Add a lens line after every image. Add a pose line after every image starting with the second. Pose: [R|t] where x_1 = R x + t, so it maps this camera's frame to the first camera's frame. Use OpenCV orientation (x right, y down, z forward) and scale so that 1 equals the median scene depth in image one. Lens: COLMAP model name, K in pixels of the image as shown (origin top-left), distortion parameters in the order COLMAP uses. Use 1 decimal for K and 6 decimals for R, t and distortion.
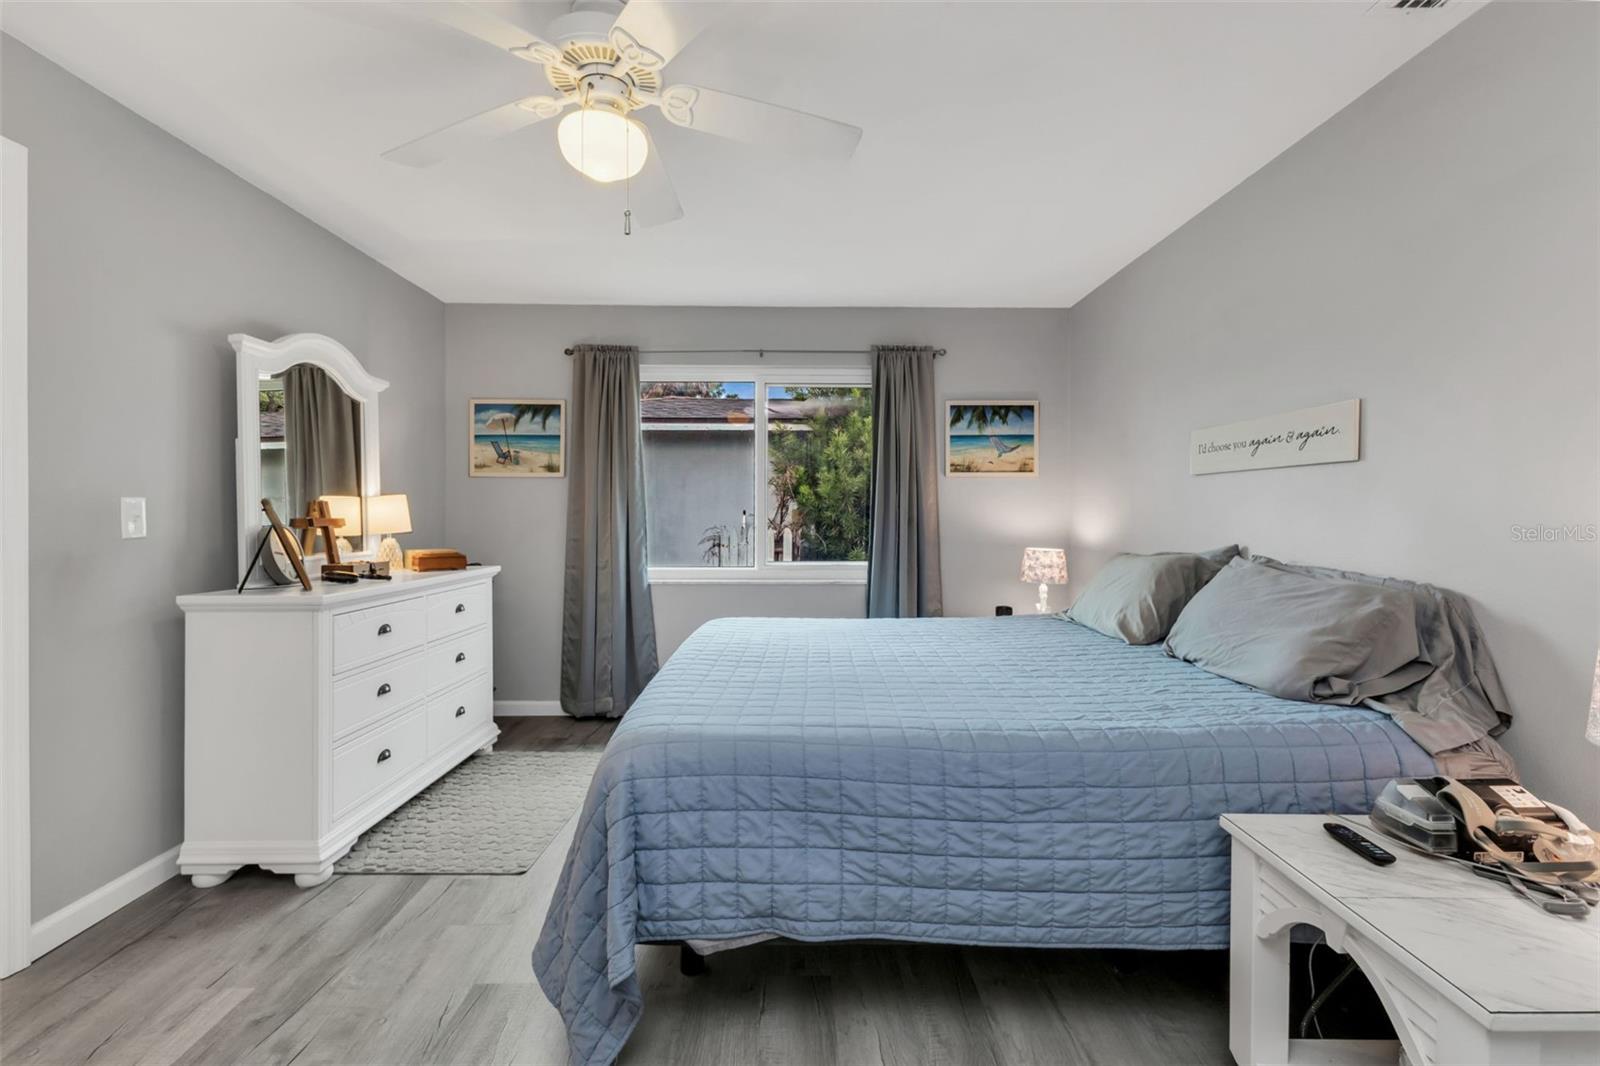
lens RADIAL K [[709.6, 0, 798.3], [0, 709.6, 534.5], [0, 0, 1]] dist [0.007459, -0.000291]
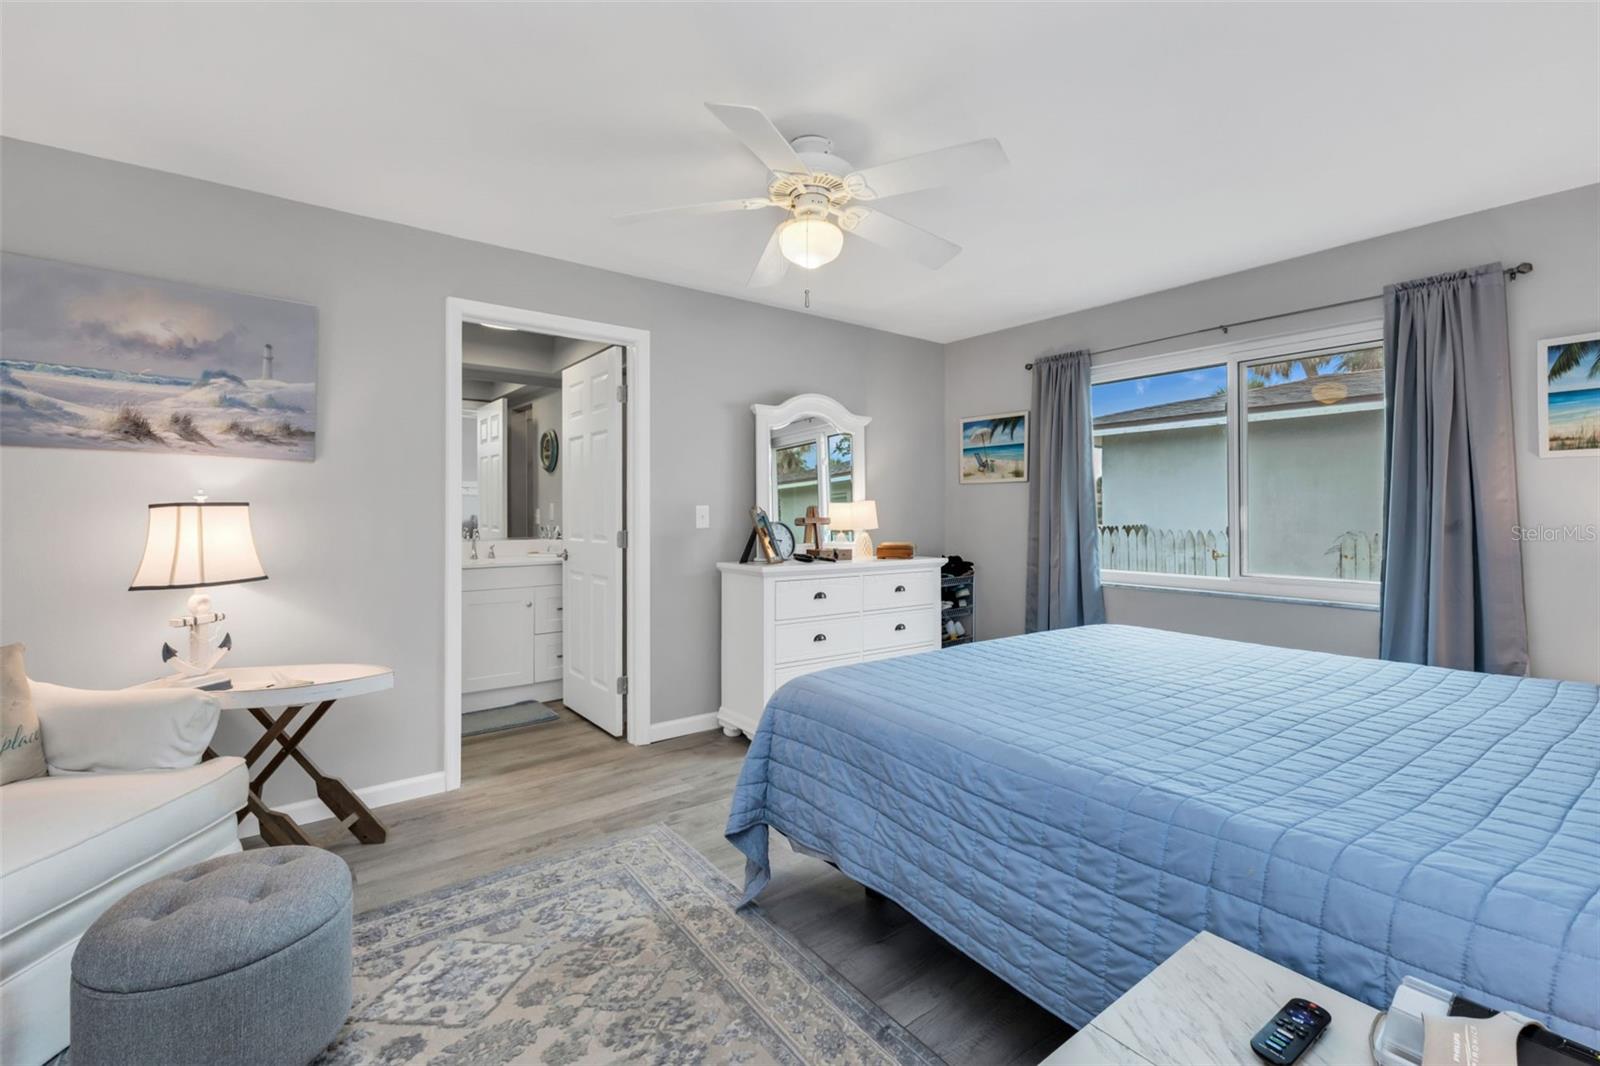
lens RADIAL K [[706.1, 0, 810.5], [0, 706.1, 529.9], [0, 0, 1]] dist [0.007620, -0.000188]
pose [[0.592828, 0.018938, -0.805106, 0.360015], [-0.024515, 0.999685, 0.005464, -0.004121], [0.804956, 0.016498, 0.593106, 0.093181]]
